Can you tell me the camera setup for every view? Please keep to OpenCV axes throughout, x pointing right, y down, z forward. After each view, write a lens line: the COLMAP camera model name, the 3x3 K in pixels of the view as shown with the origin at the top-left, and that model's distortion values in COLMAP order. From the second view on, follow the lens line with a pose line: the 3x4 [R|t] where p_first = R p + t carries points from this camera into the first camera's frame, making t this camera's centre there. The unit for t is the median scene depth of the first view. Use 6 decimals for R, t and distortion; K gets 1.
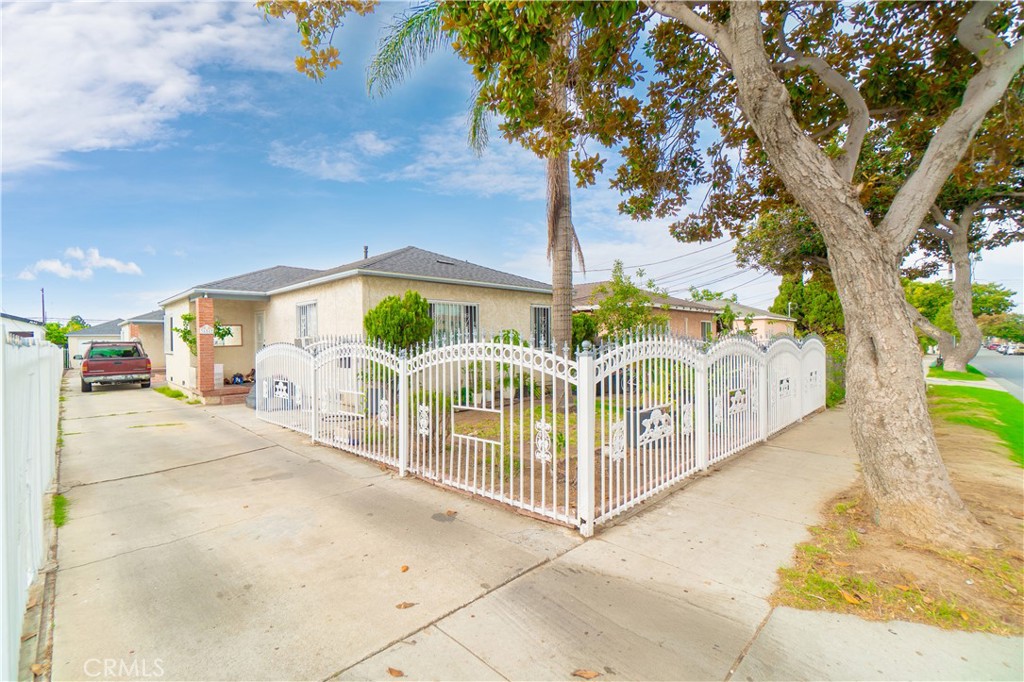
lens RADIAL K [[445.0, 0, 497.1], [0, 445.0, 344.0], [0, 0, 1]] dist [-0.000414, 0.000500]
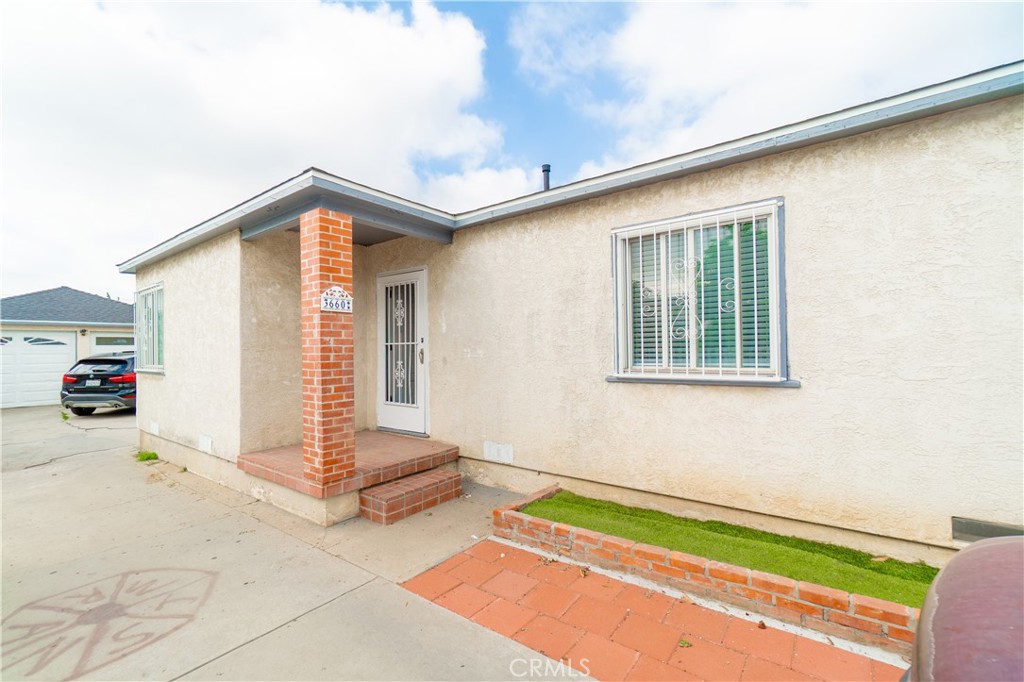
lens RADIAL K [[463.2, 0, 503.6], [0, 463.2, 345.0], [0, 0, 1]] dist [0.000123, -0.001467]
pose [[0.992197, -0.009518, 0.124319, -0.796054], [0.011408, 0.999830, -0.014502, 0.007275], [-0.124160, 0.015807, 0.992136, 0.887516]]
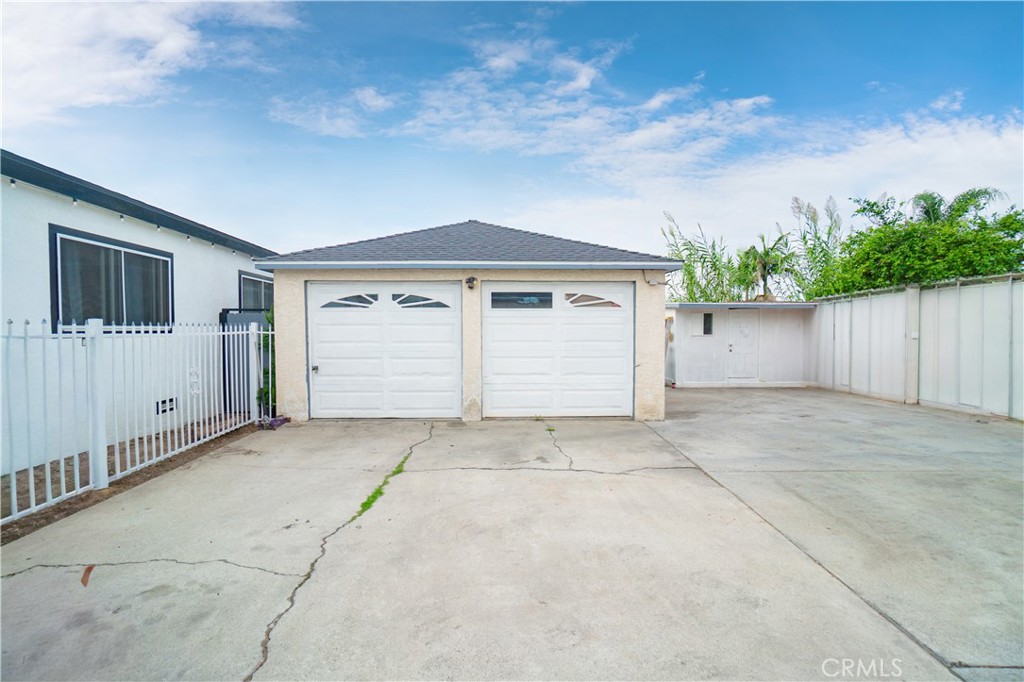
lens RADIAL K [[455.8, 0, 495.9], [0, 455.8, 341.7], [0, 0, 1]] dist [-0.057190, 0.018604]
pose [[0.708791, 0.029614, -0.704796, -1.639956], [-0.002033, 0.999200, 0.039939, -0.007783], [0.705415, -0.026876, 0.708284, 2.500082]]
